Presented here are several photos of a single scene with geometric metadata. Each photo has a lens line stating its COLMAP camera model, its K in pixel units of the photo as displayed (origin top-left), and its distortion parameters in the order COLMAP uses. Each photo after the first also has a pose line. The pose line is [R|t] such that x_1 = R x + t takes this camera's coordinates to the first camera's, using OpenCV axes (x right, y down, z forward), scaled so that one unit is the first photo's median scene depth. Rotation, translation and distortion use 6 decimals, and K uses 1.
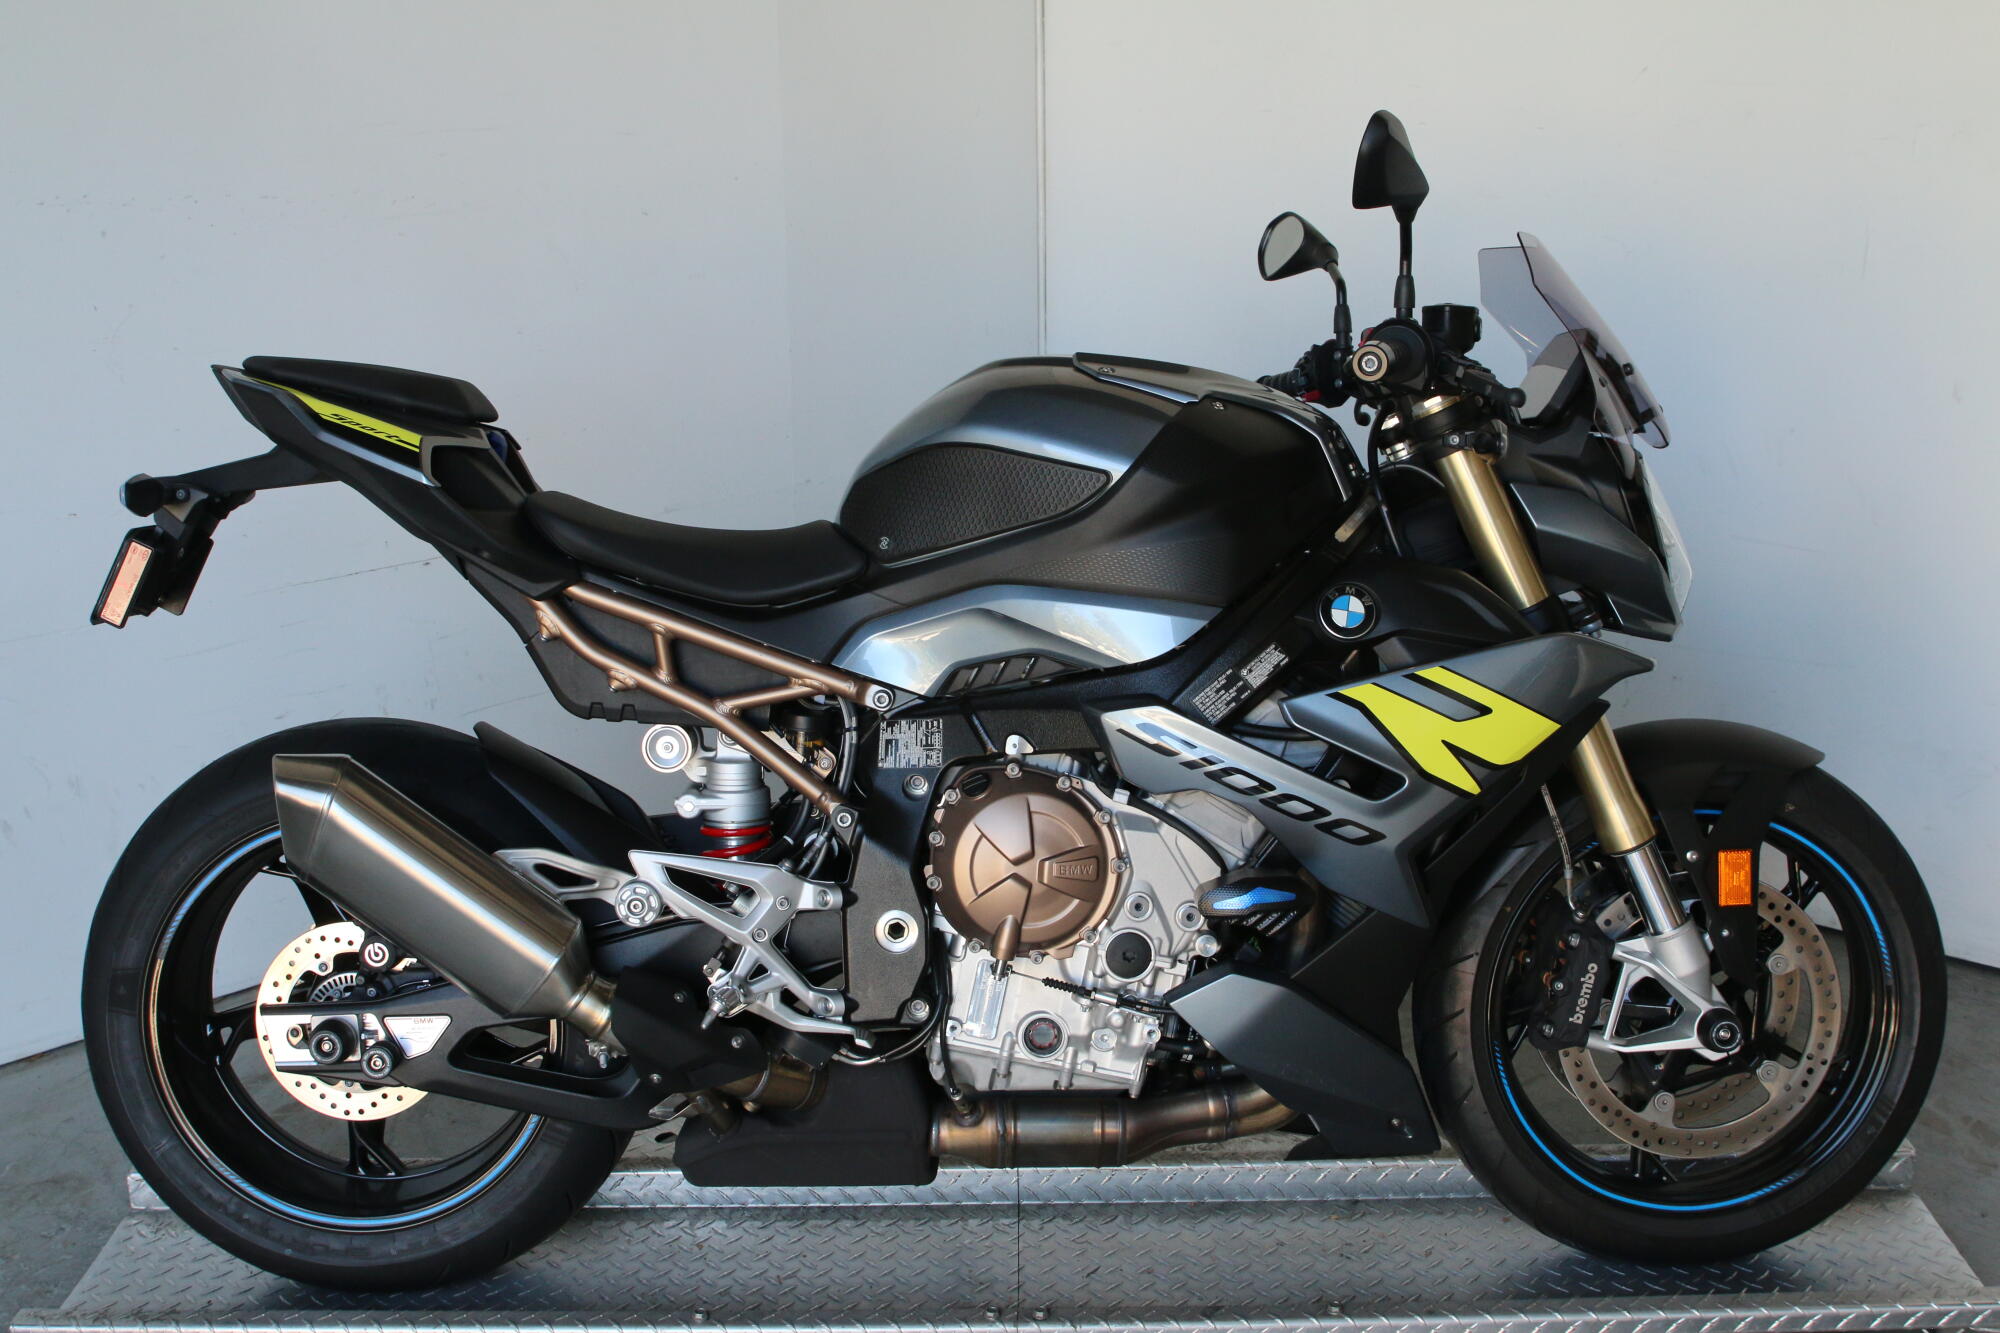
lens RADIAL K [[2220.1, 0, 998.7], [0, 2220.1, 653.4], [0, 0, 1]] dist [-0.149114, 0.124053]
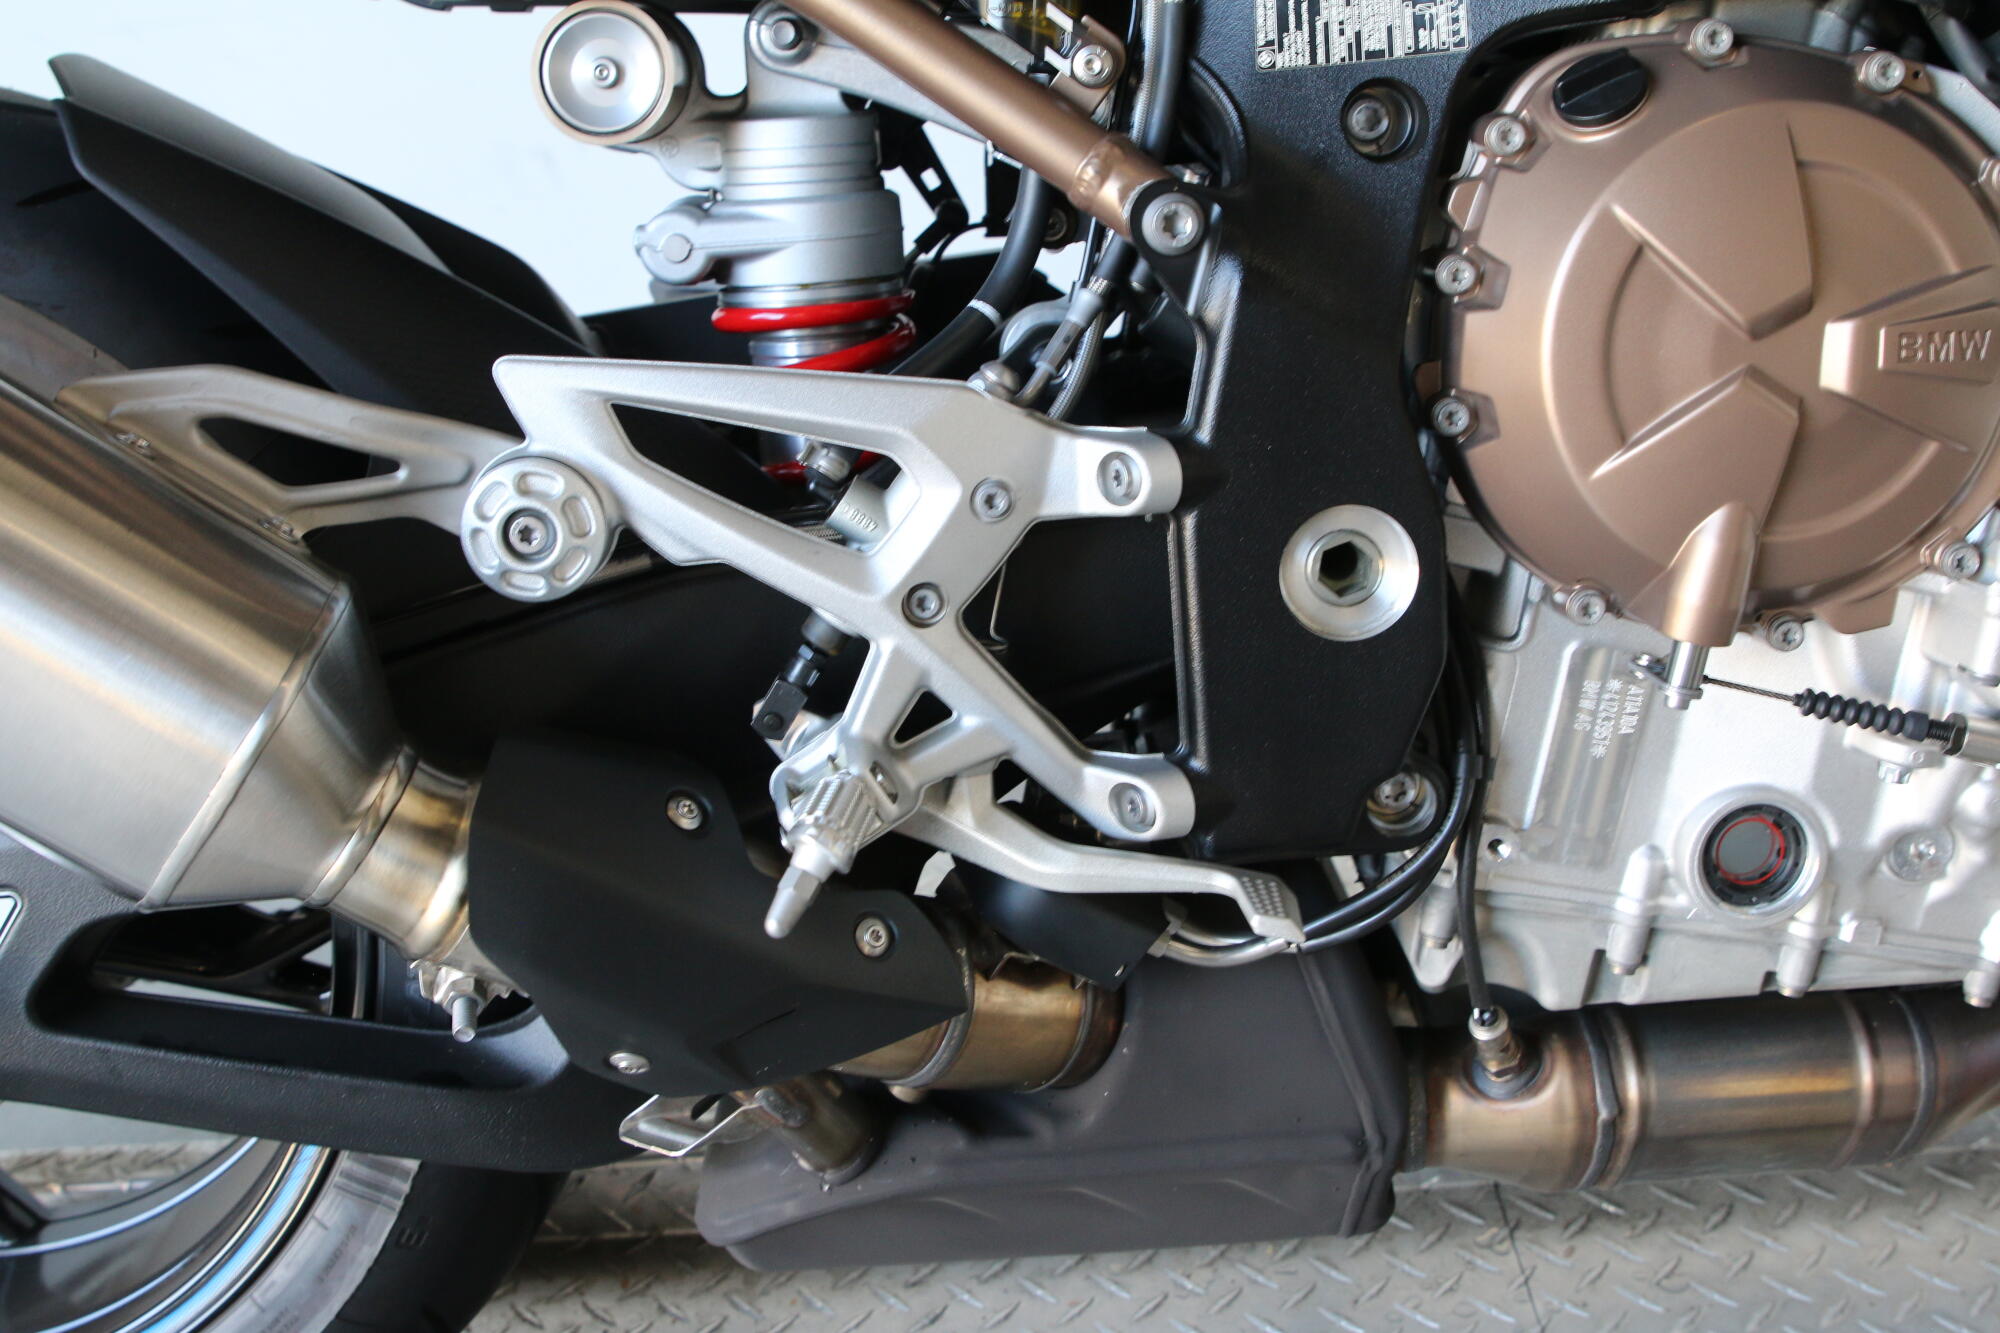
lens RADIAL K [[2206.7, 0, 1001.4], [0, 2206.7, 623.6], [0, 0, 1]] dist [-0.149062, 0.116375]
pose [[0.998848, -0.047989, -0.000581, -0.097541], [0.047537, 0.987640, 0.149357, 0.083836], [-0.006594, -0.149213, 0.988783, 0.690025]]
